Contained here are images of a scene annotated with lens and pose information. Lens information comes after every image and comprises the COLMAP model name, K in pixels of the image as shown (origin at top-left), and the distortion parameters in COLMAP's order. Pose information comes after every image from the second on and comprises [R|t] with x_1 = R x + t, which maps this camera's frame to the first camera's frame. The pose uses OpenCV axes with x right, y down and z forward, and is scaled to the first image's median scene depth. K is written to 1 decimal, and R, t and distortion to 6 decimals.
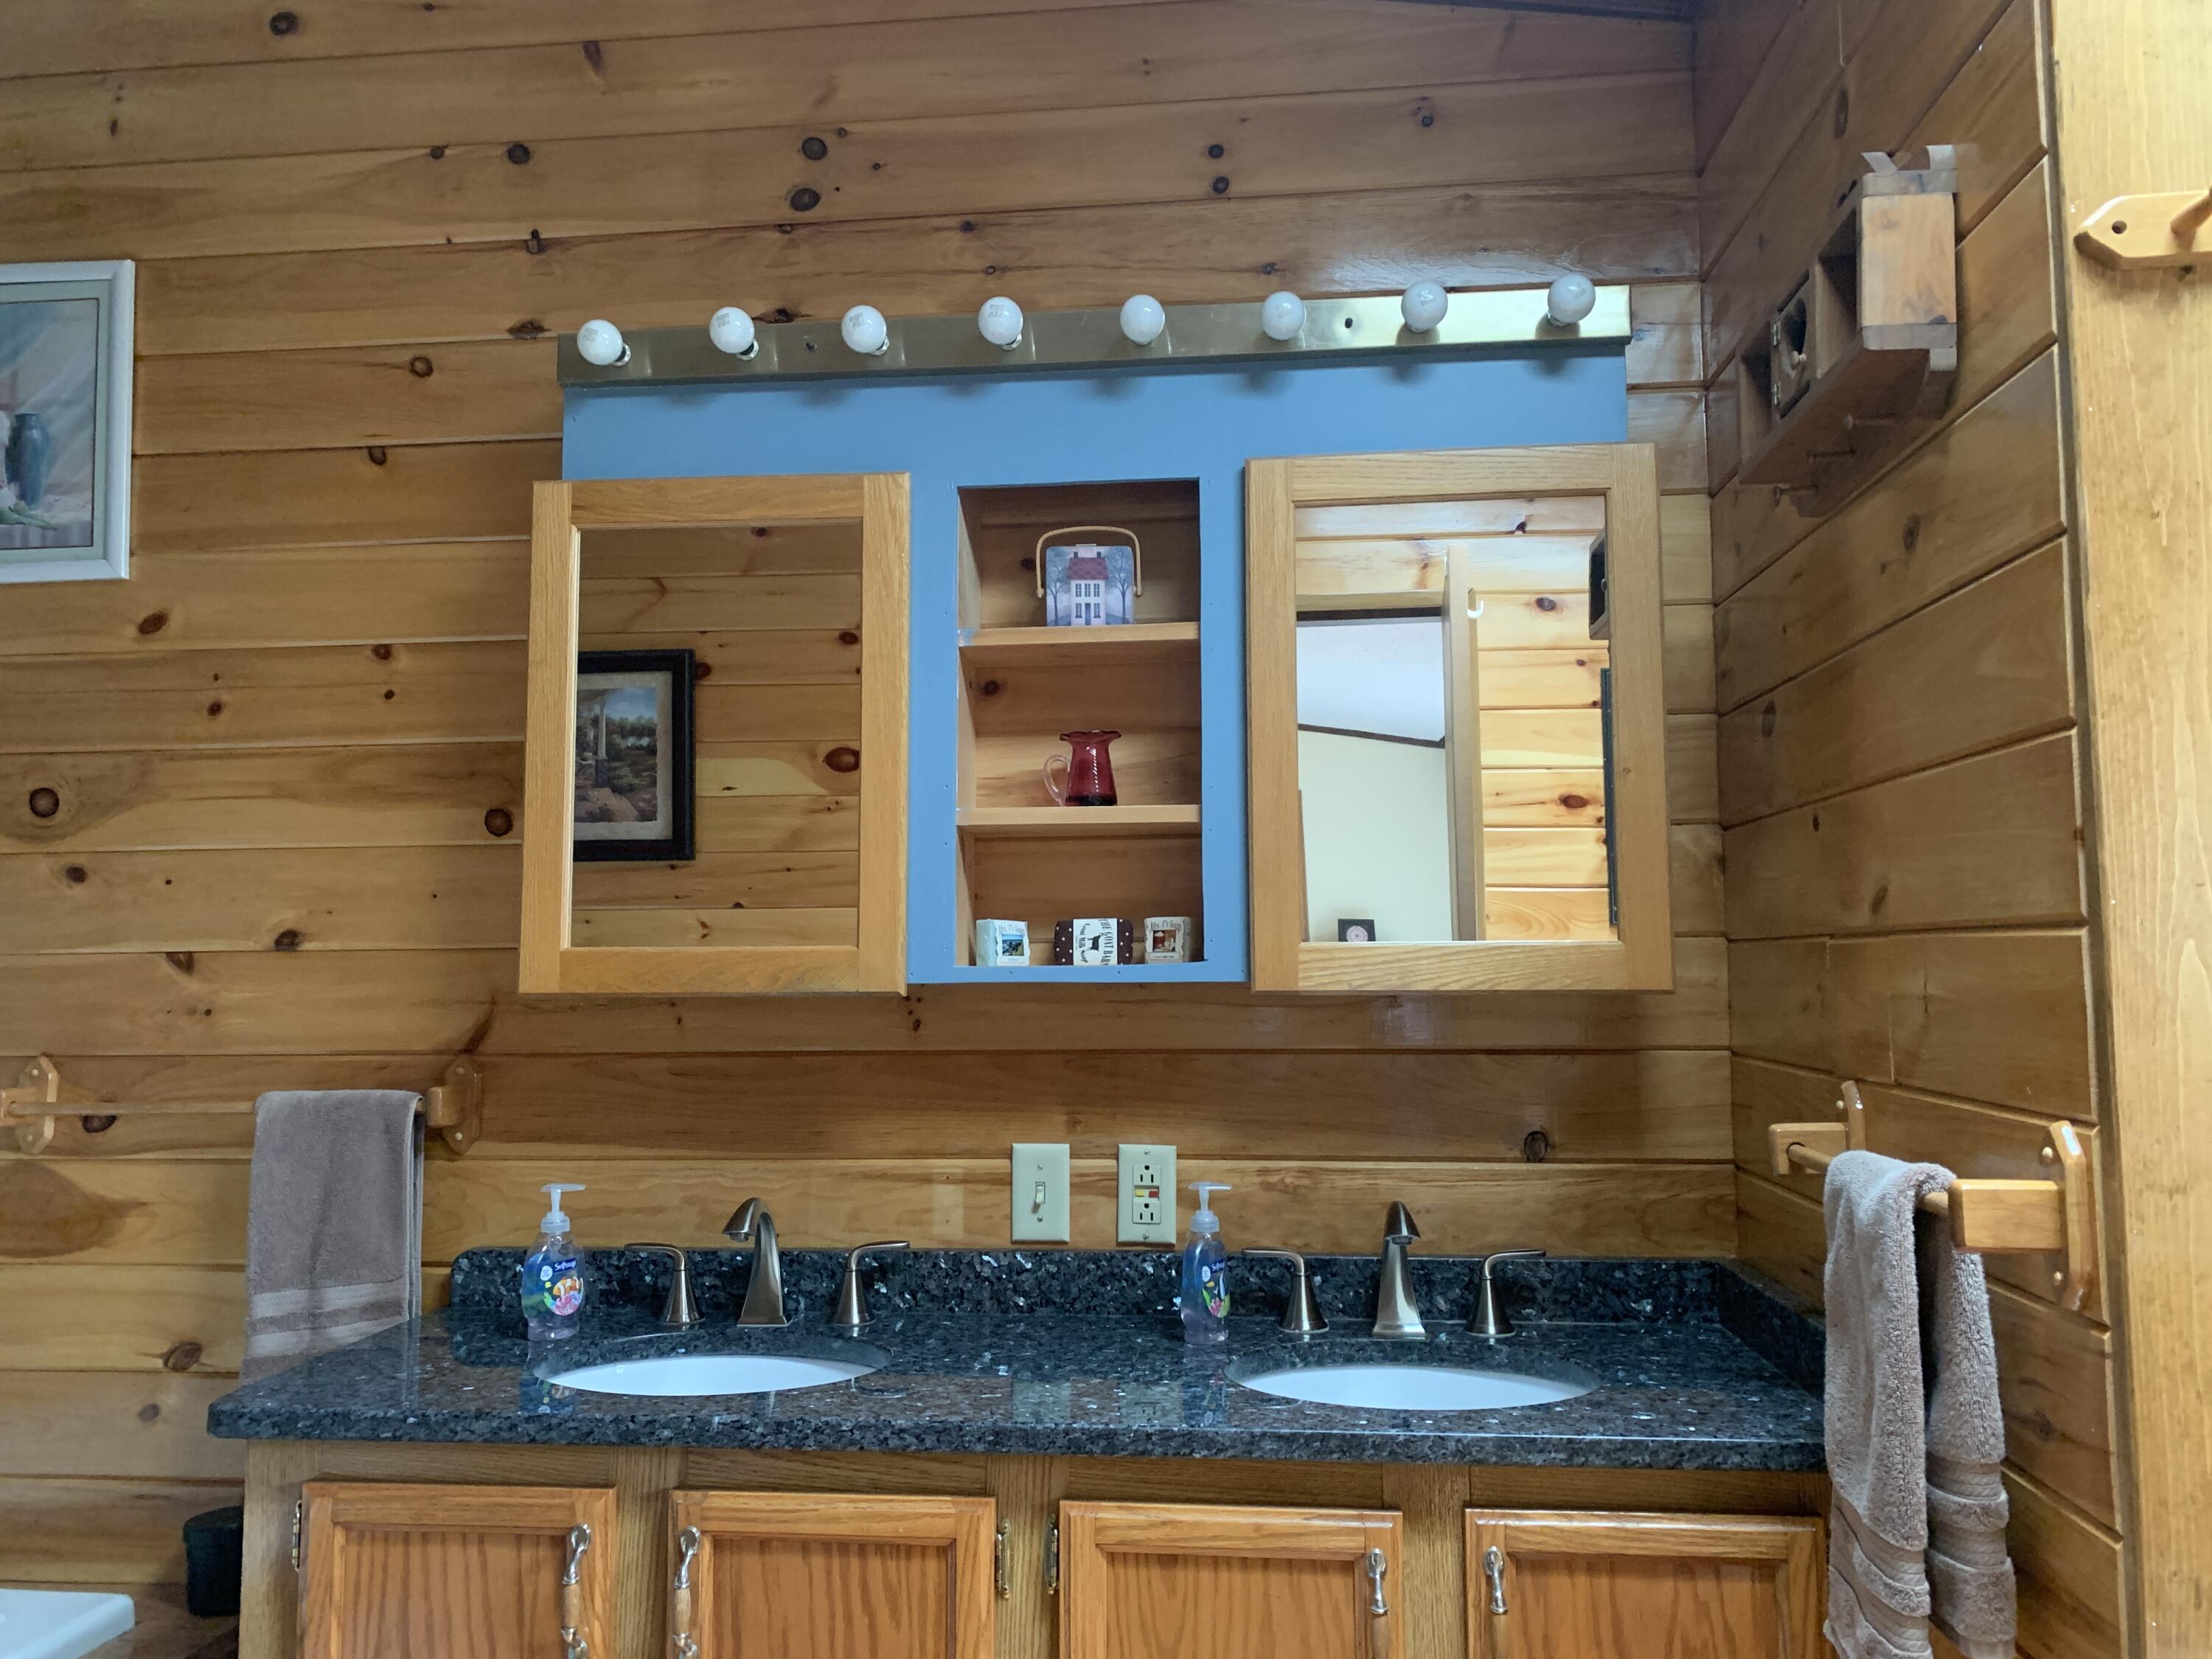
lens RADIAL K [[1673.5, 0, 1097.3], [0, 1673.5, 839.7], [0, 0, 1]] dist [0.010703, -0.012921]
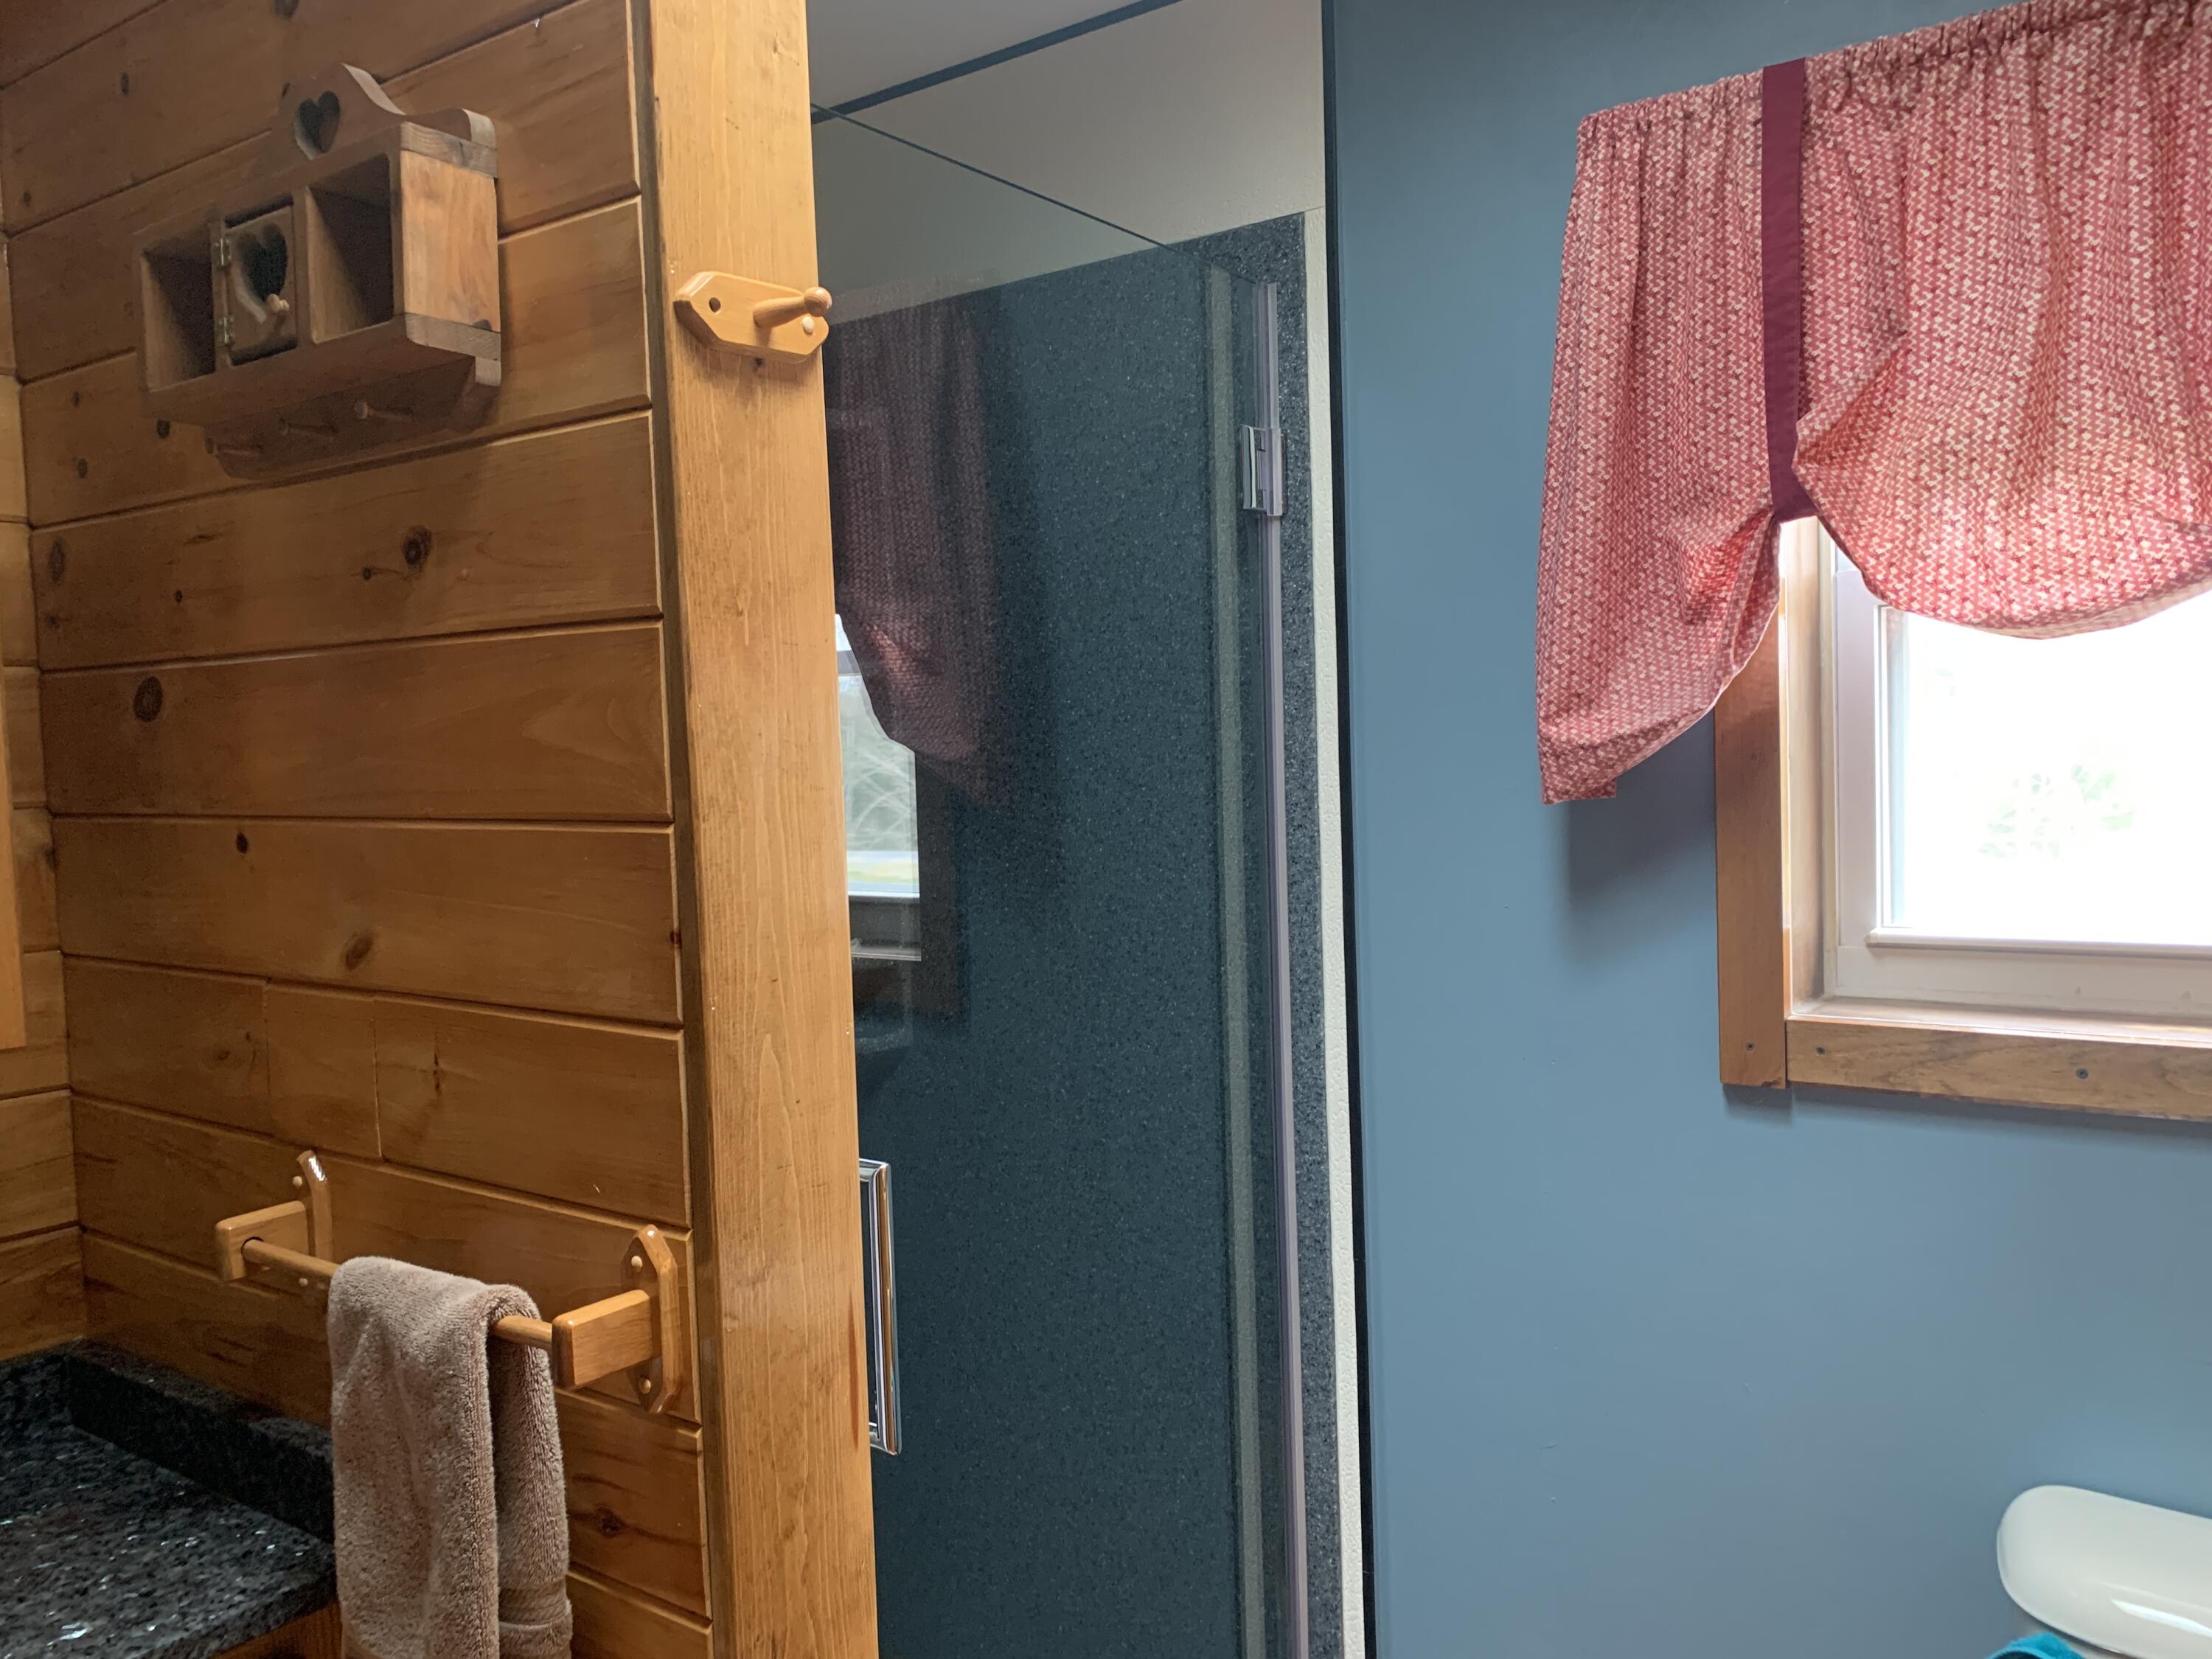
lens RADIAL K [[1673.5, 0, 1096.1], [0, 1673.5, 835.9], [0, 0, 1]] dist [0.010703, -0.012921]
pose [[0.494396, -0.055849, 0.867441, -0.124037], [-0.042289, 0.995207, 0.088178, -0.148329], [-0.868207, -0.080278, 0.489664, 0.300145]]
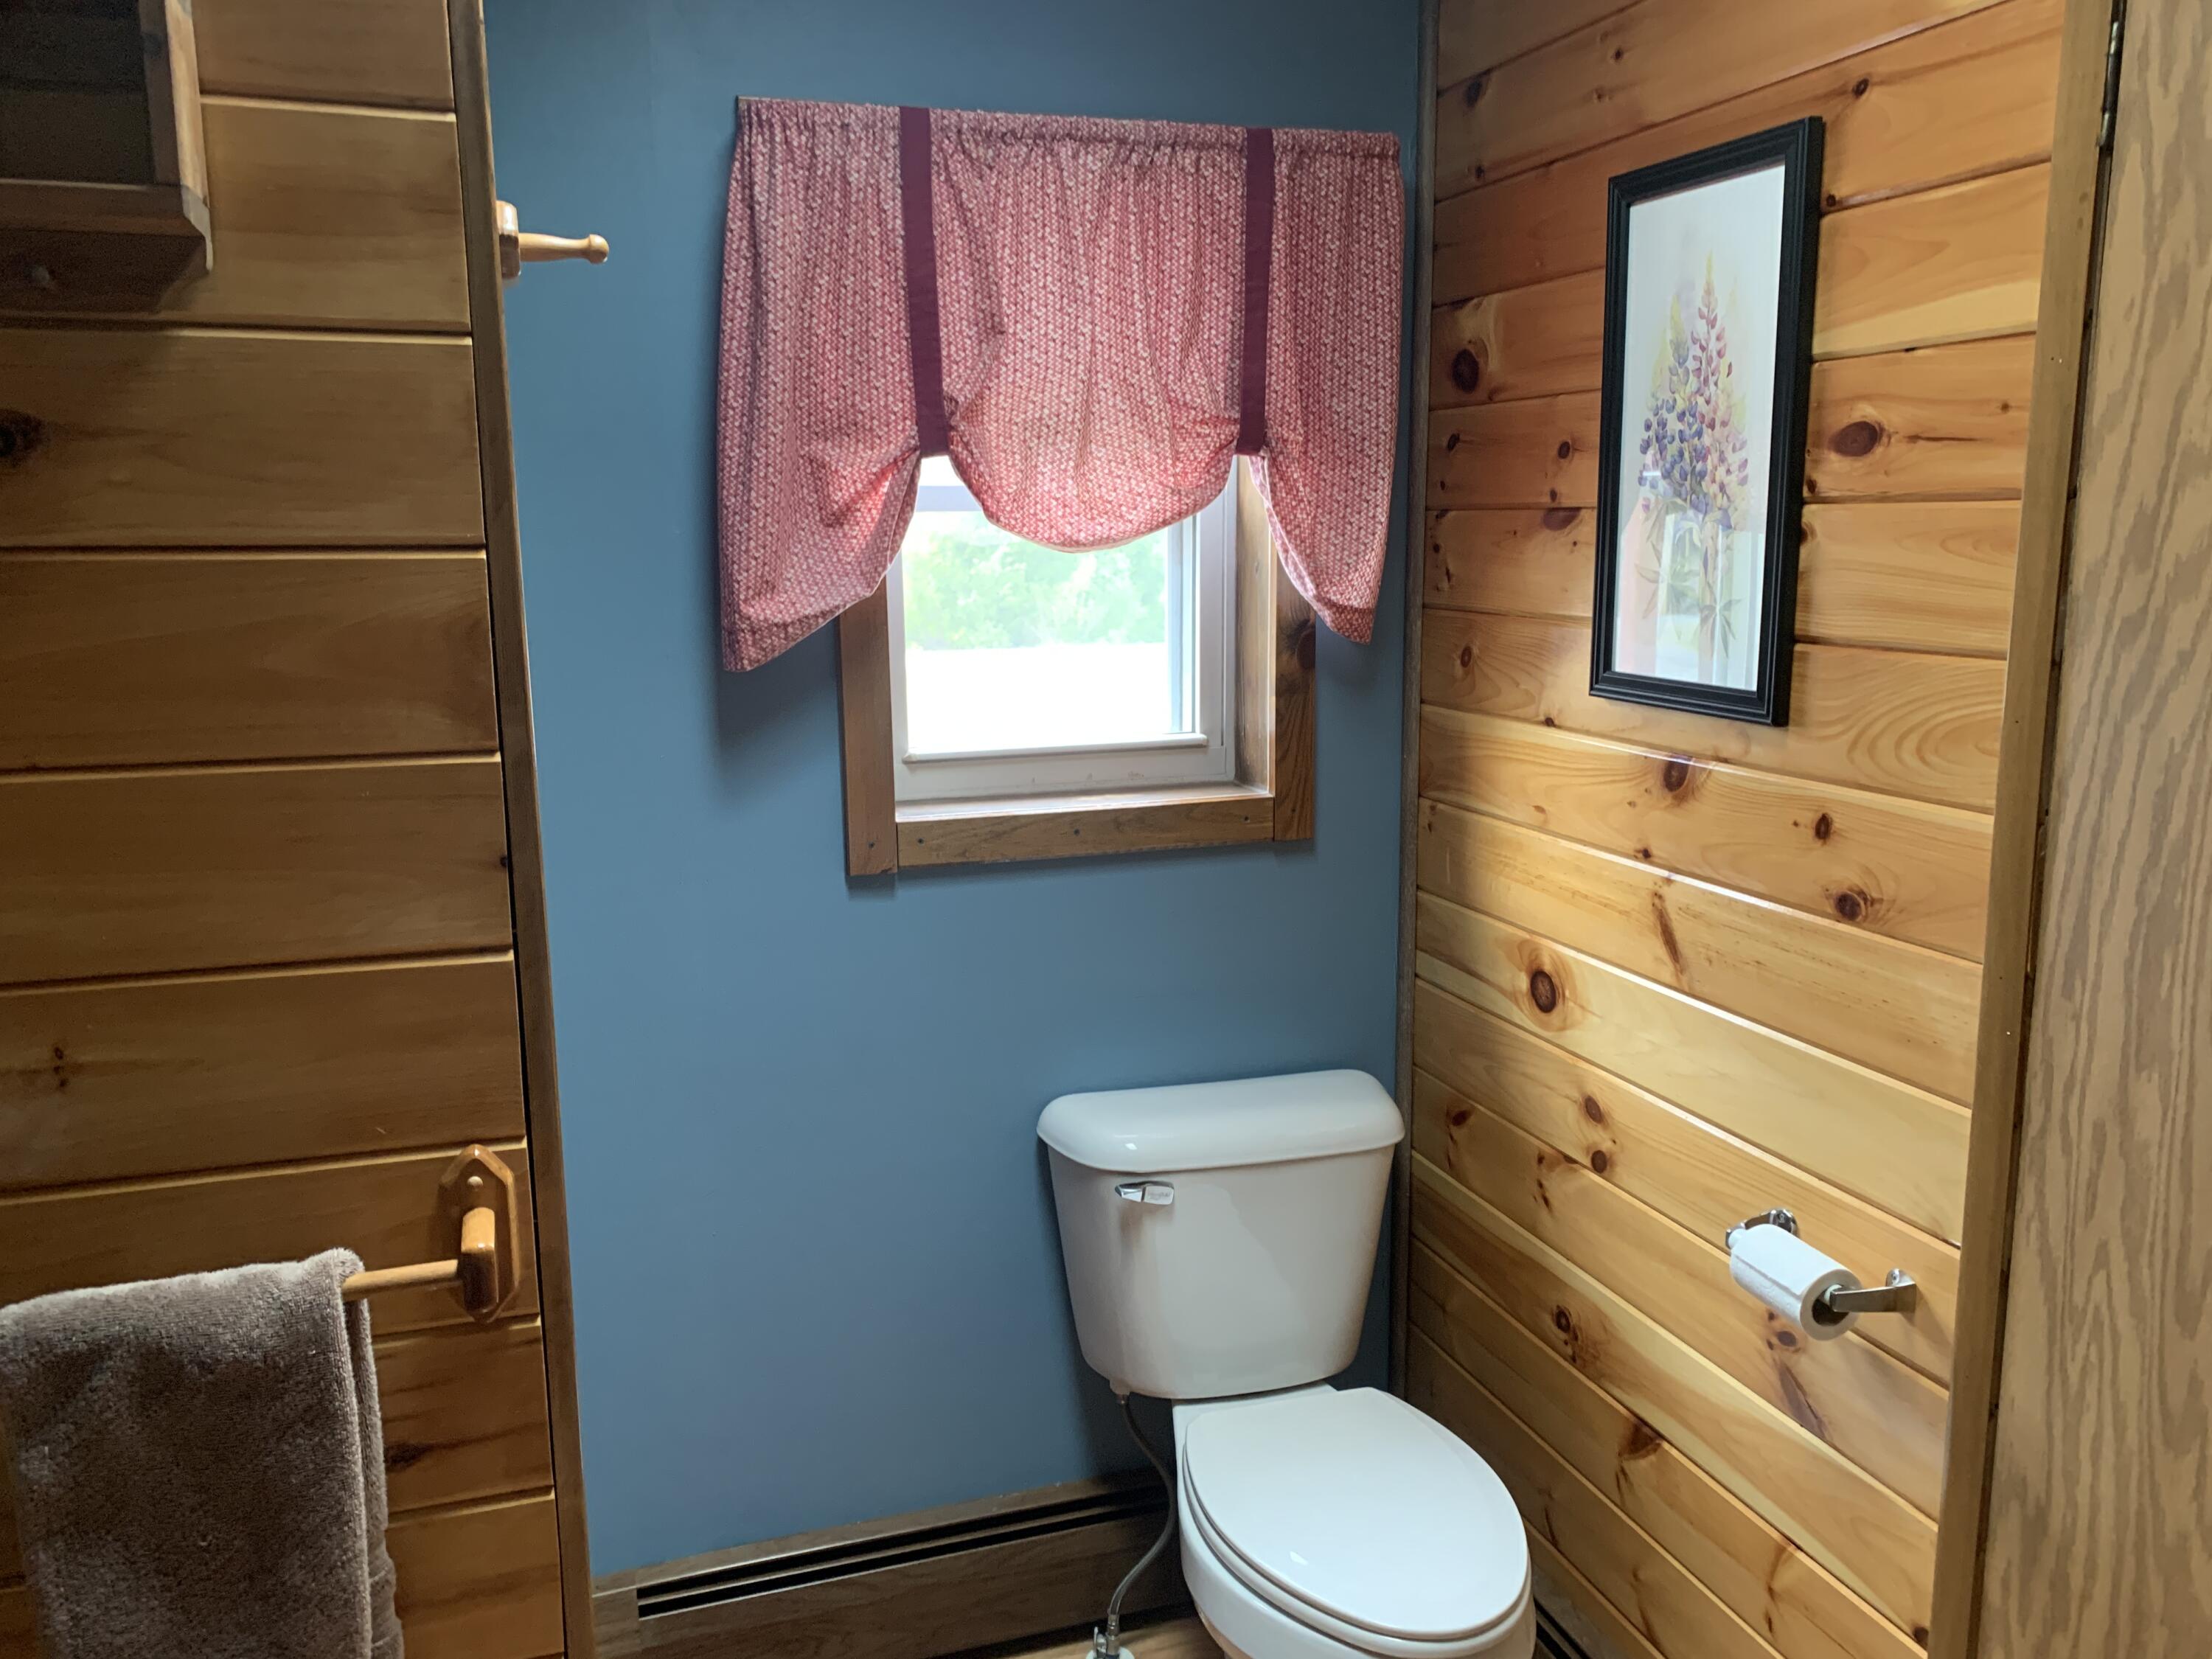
lens RADIAL K [[1673.5, 0, 1098.4], [0, 1673.5, 824.6], [0, 0, 1]] dist [0.010703, -0.012921]
pose [[-0.414329, -0.155549, 0.896736, -0.424196], [-0.062764, 0.987825, 0.142349, -0.178234], [-0.907960, 0.002696, -0.419048, 1.032418]]
